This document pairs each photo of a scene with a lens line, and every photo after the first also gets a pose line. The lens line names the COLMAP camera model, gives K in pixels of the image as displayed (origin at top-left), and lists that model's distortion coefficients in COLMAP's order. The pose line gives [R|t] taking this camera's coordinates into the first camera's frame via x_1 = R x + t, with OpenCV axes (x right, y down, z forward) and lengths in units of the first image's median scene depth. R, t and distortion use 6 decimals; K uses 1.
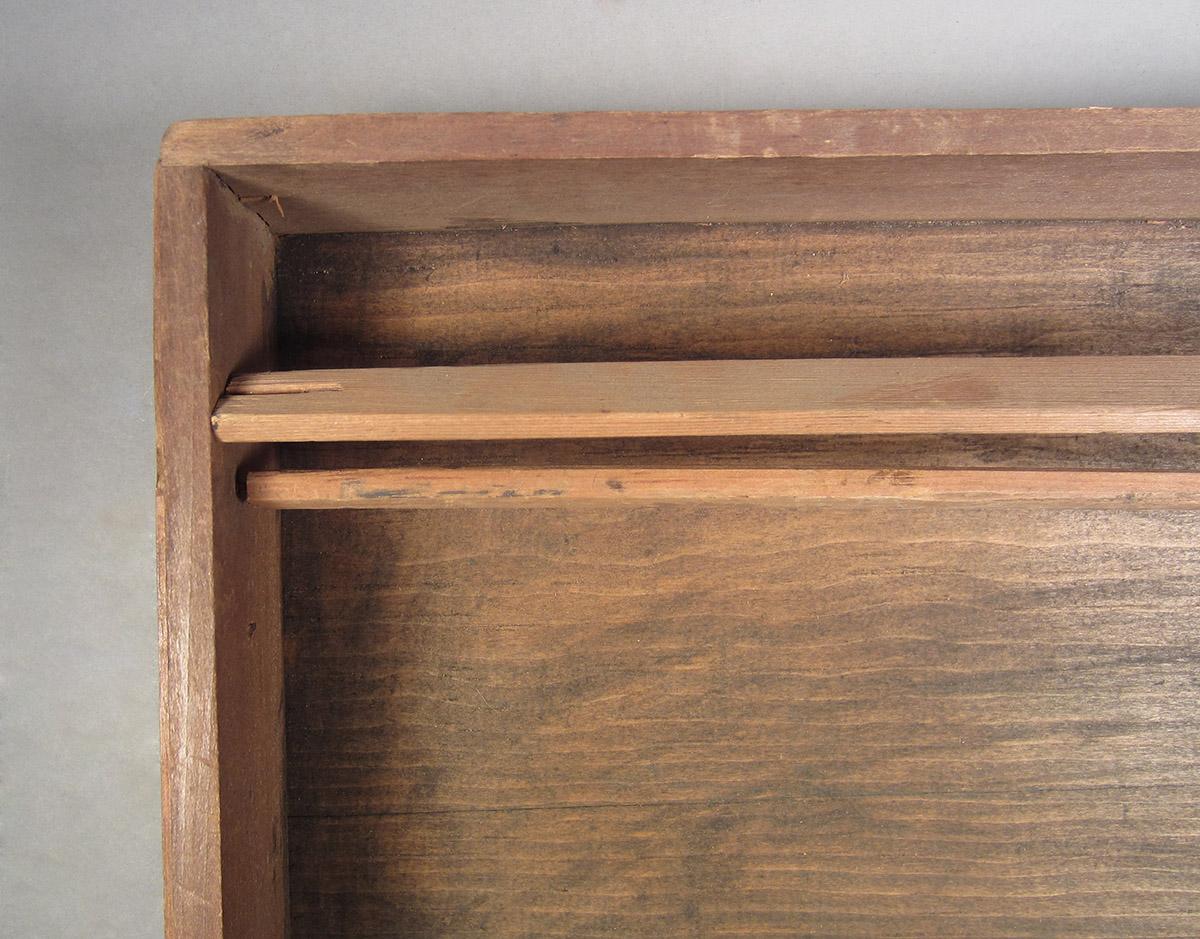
lens RADIAL K [[963.6, 0, 595.1], [0, 963.6, 475.6], [0, 0, 1]] dist [-0.009279, 0.005720]
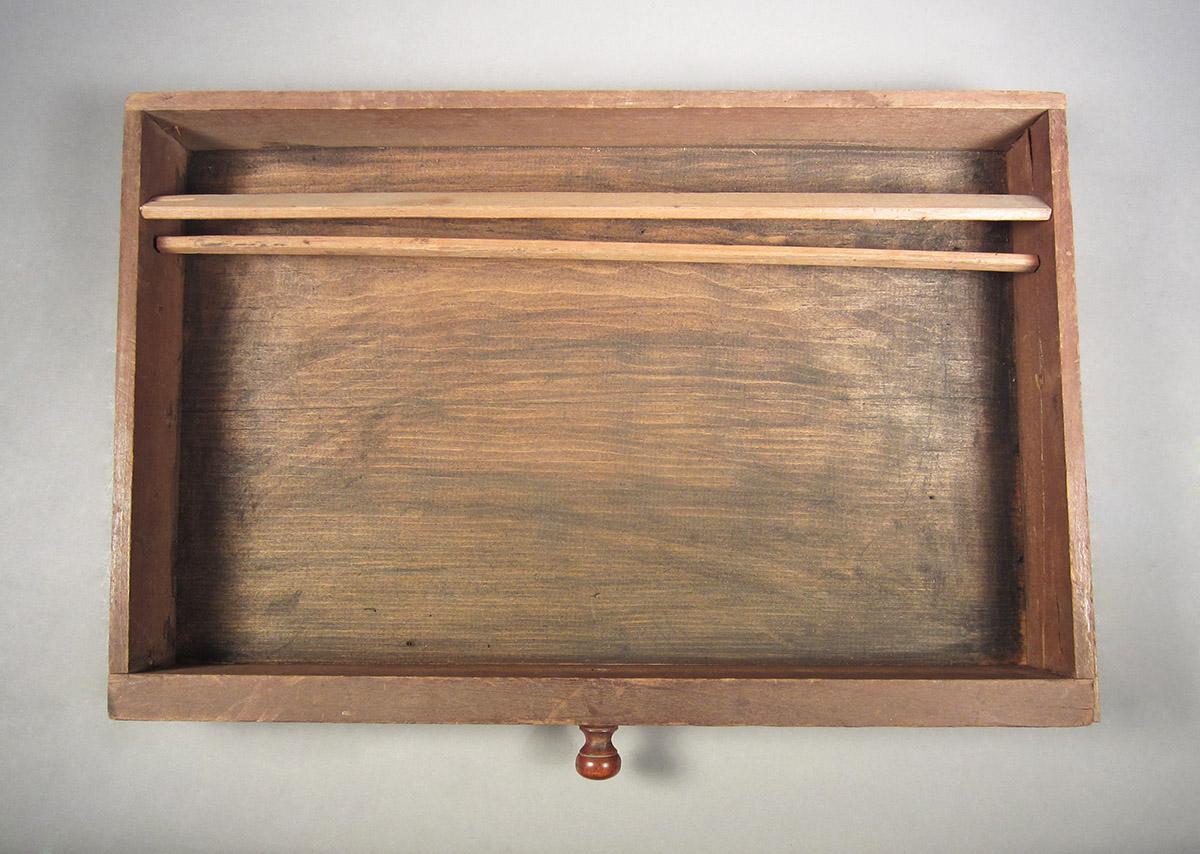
lens RADIAL K [[874.0, 0, 604.5], [0, 874.0, 421.5], [0, 0, 1]] dist [-0.005623, 0.001534]
pose [[0.999838, 0.012950, -0.012461, 0.666064], [-0.013628, 0.998340, -0.055966, 0.475364], [0.011715, 0.056127, 0.998355, -0.966647]]
